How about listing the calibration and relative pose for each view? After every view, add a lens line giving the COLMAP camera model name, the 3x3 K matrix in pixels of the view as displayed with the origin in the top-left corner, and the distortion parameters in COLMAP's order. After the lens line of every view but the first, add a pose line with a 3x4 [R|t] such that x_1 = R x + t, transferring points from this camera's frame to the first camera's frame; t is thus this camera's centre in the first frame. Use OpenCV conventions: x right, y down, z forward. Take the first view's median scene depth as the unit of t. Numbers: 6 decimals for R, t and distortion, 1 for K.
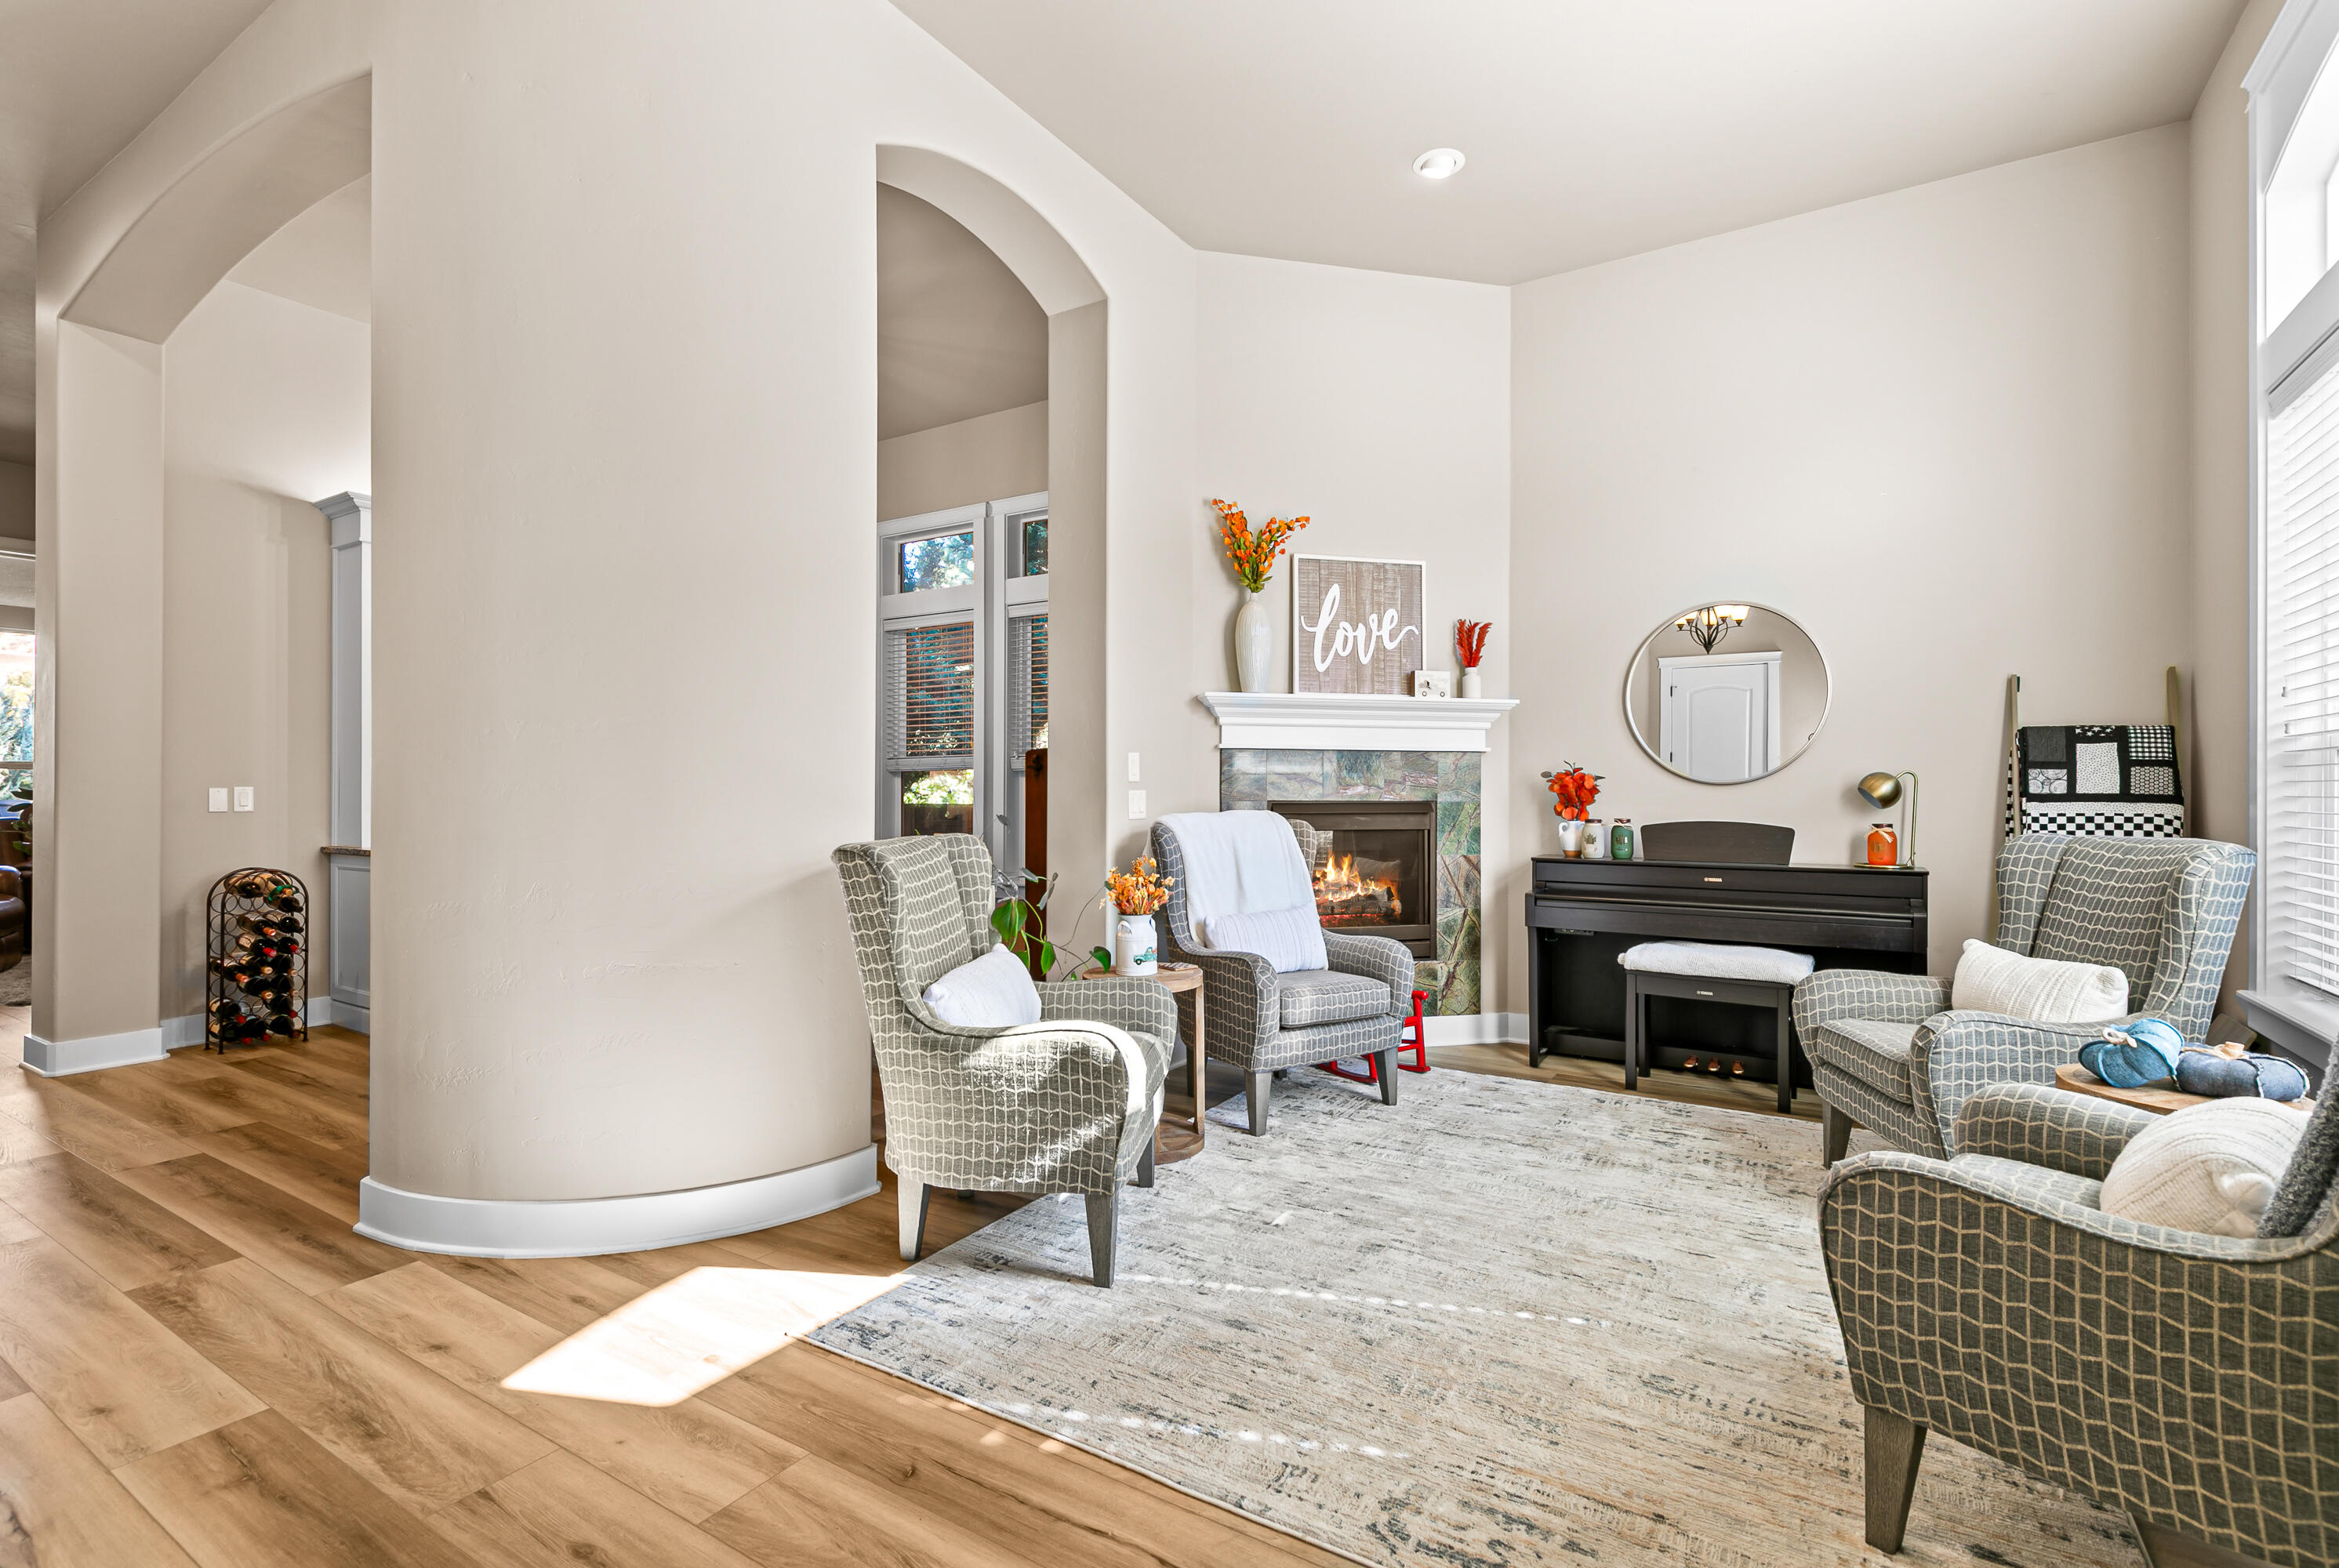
lens RADIAL K [[1065.5, 0, 1171.4], [0, 1065.5, 788.3], [0, 0, 1]] dist [0.010915, -0.000237]
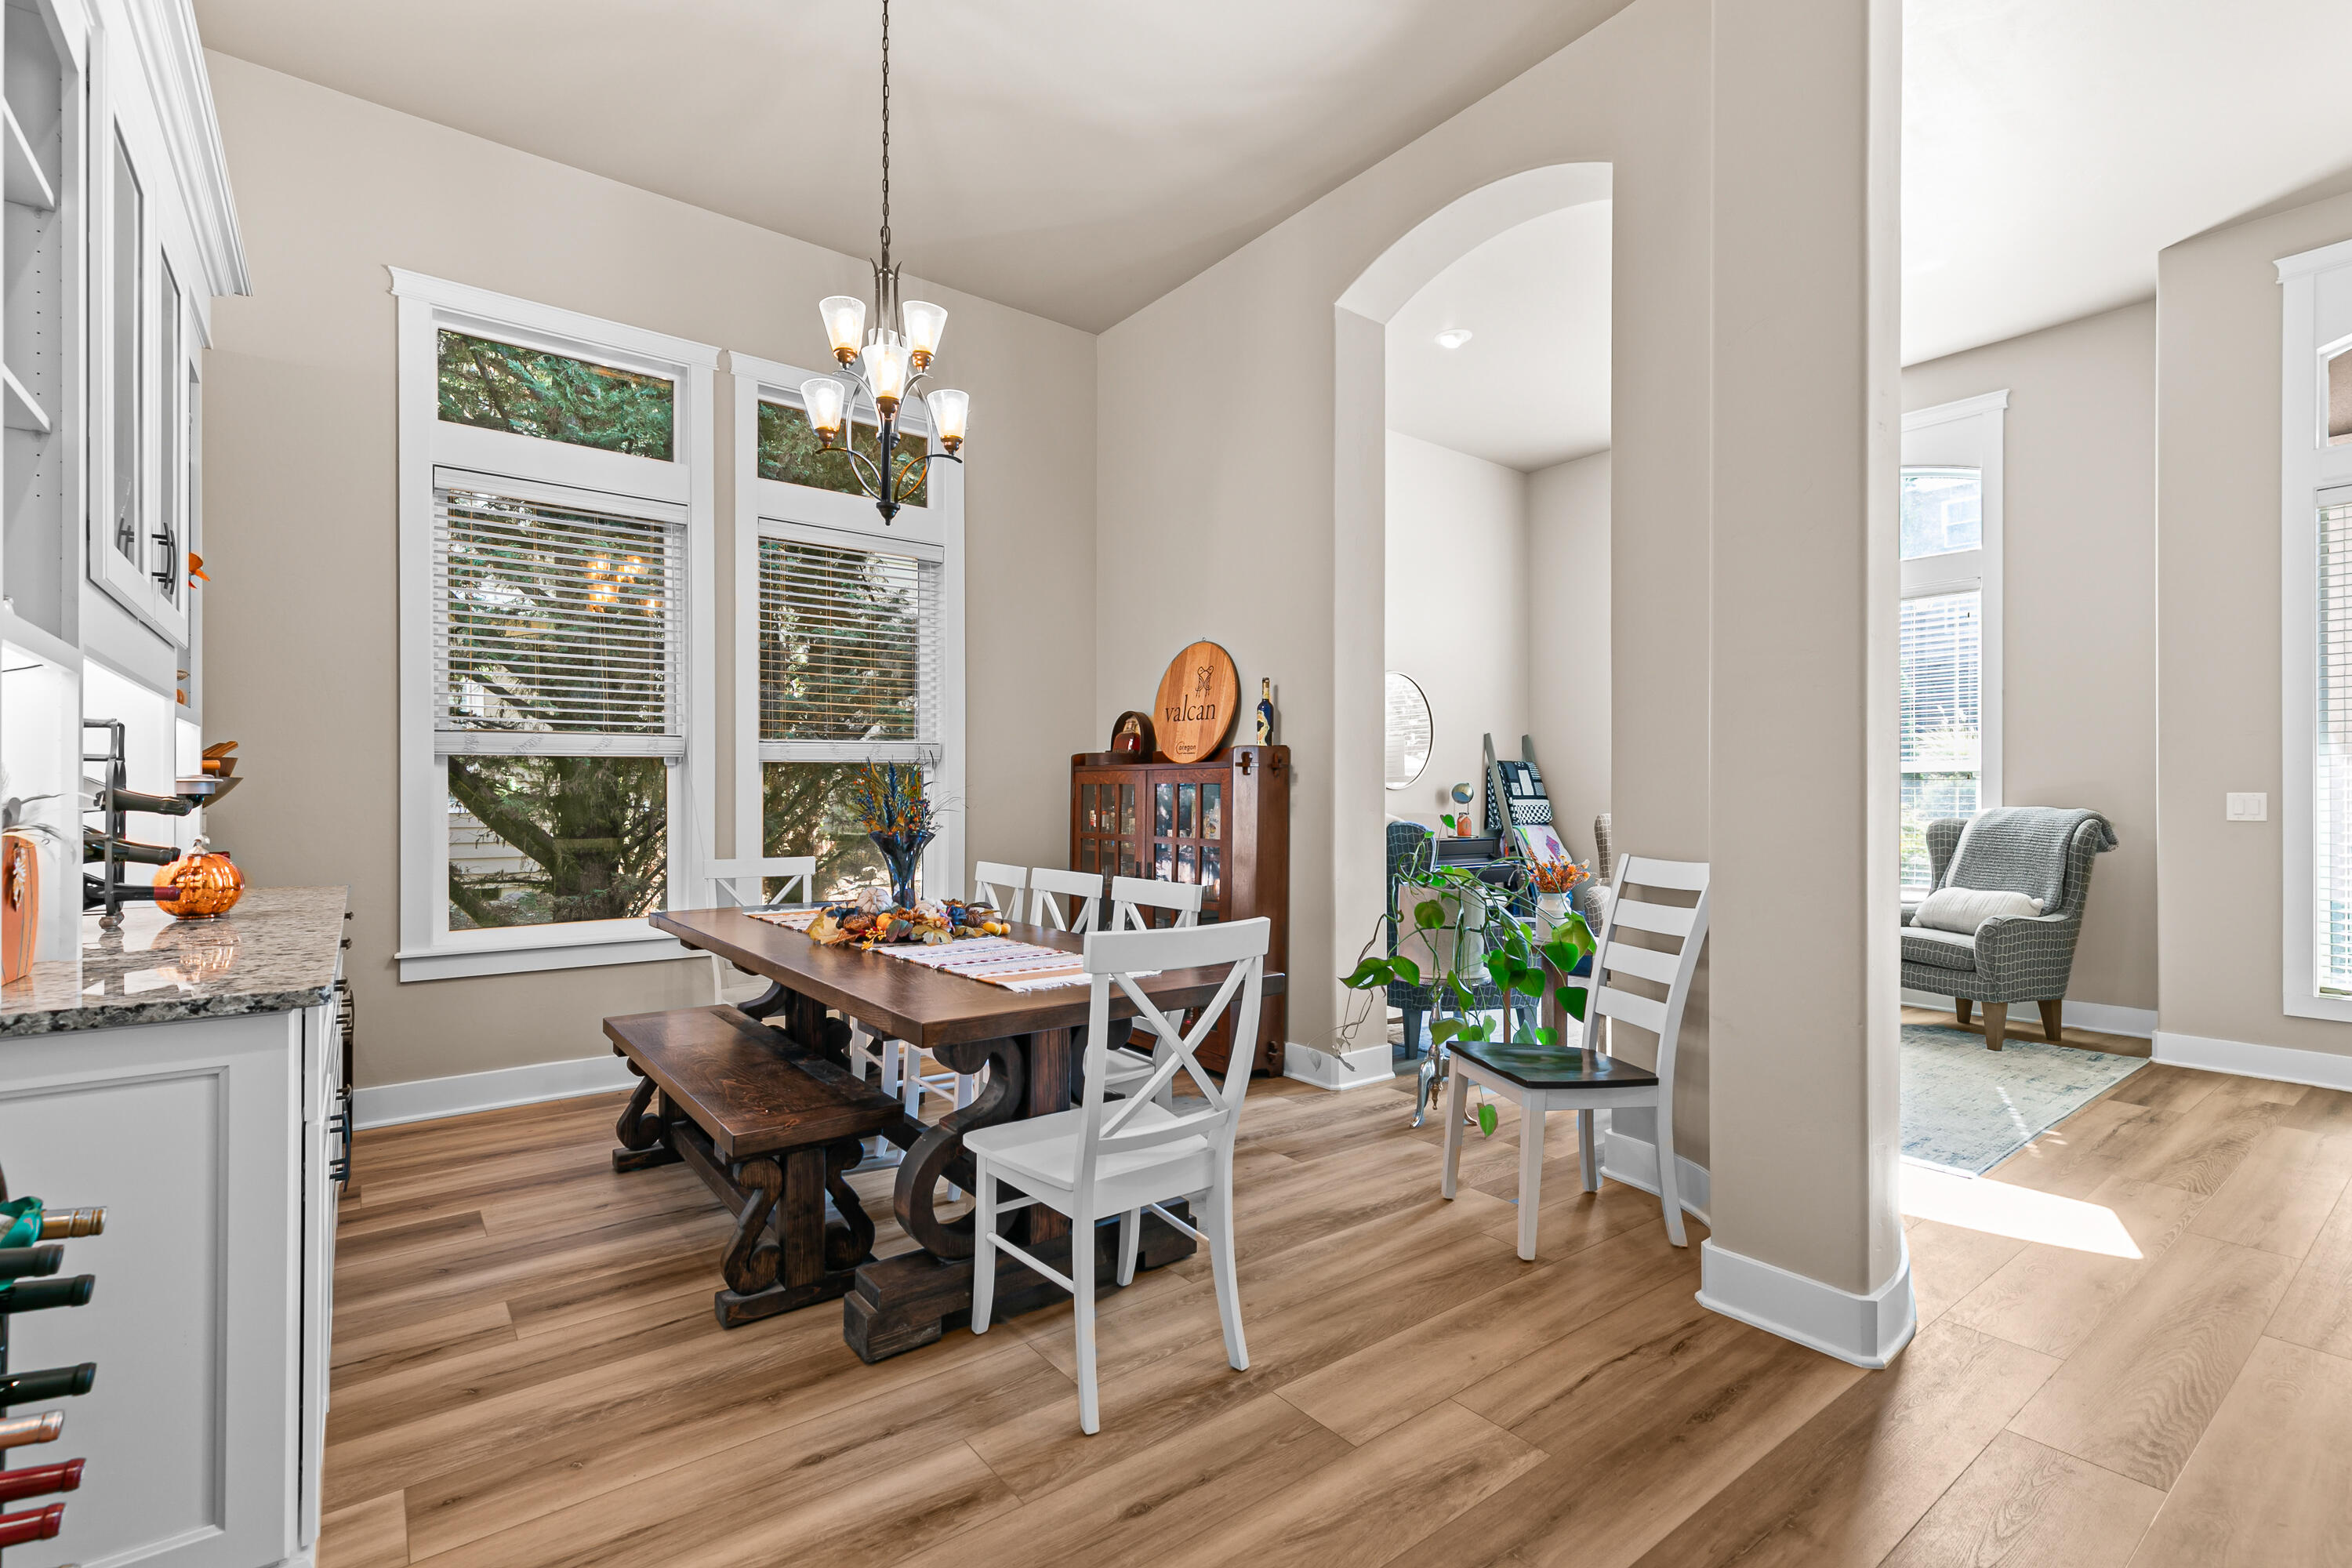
lens RADIAL K [[1071.5, 0, 1179.0], [0, 1071.5, 791.2], [0, 0, 1]] dist [0.010915, -0.000237]
pose [[0.340054, 0.003863, 0.940398, -1.307530], [-0.005060, 0.999985, -0.002278, 0.005526], [-0.940392, -0.003984, 0.340068, 0.959037]]
